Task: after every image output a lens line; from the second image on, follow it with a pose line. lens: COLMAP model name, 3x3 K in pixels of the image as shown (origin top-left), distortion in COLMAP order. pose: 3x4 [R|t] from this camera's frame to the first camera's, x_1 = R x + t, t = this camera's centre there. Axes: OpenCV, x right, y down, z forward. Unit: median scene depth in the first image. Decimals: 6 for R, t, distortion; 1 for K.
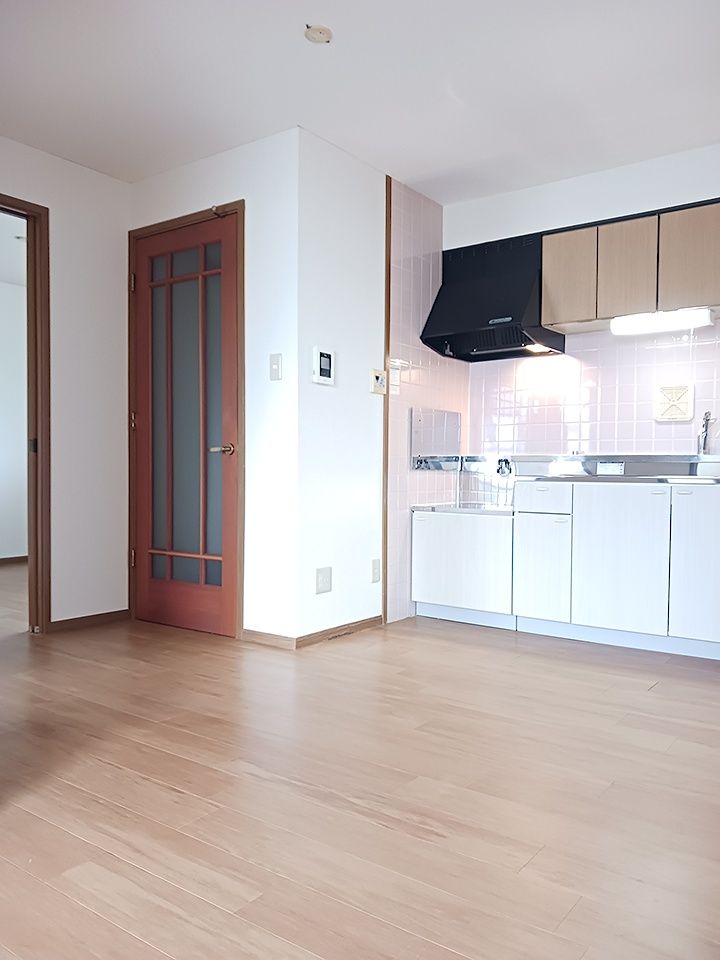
lens RADIAL K [[759.4, 0, 363.9], [0, 759.4, 484.3], [0, 0, 1]] dist [0.012932, -0.015643]
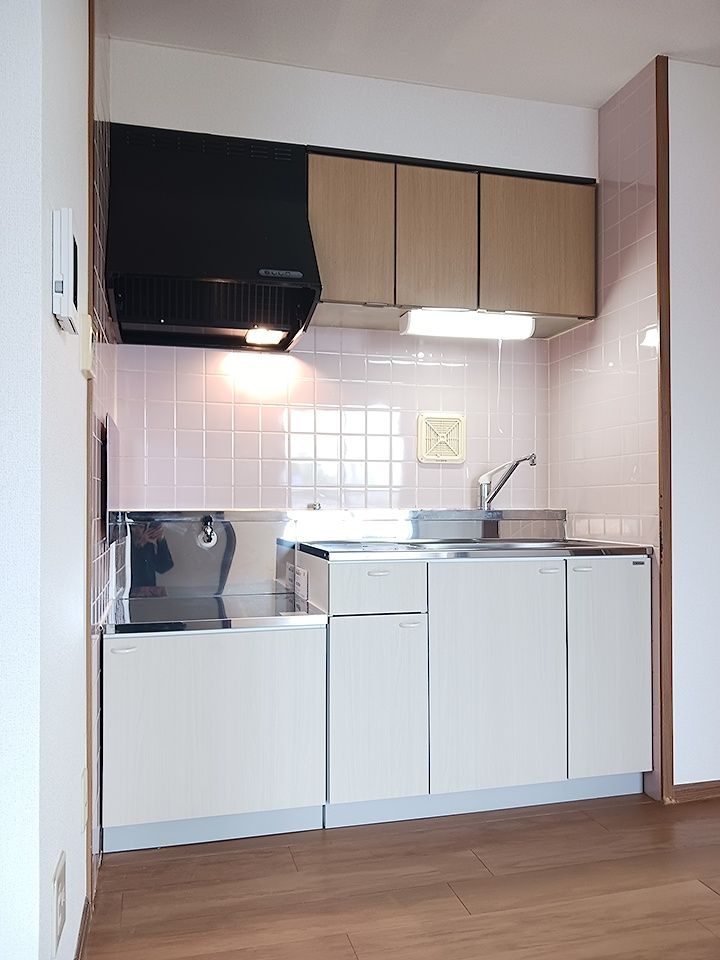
lens RADIAL K [[759.4, 0, 362.8], [0, 759.4, 482.4], [0, 0, 1]] dist [0.012932, -0.015643]
pose [[0.618201, 0.011855, 0.785931, -0.213529], [0.027730, 0.998935, -0.036881, -0.040122], [-0.785531, 0.044594, 0.617214, 0.604447]]
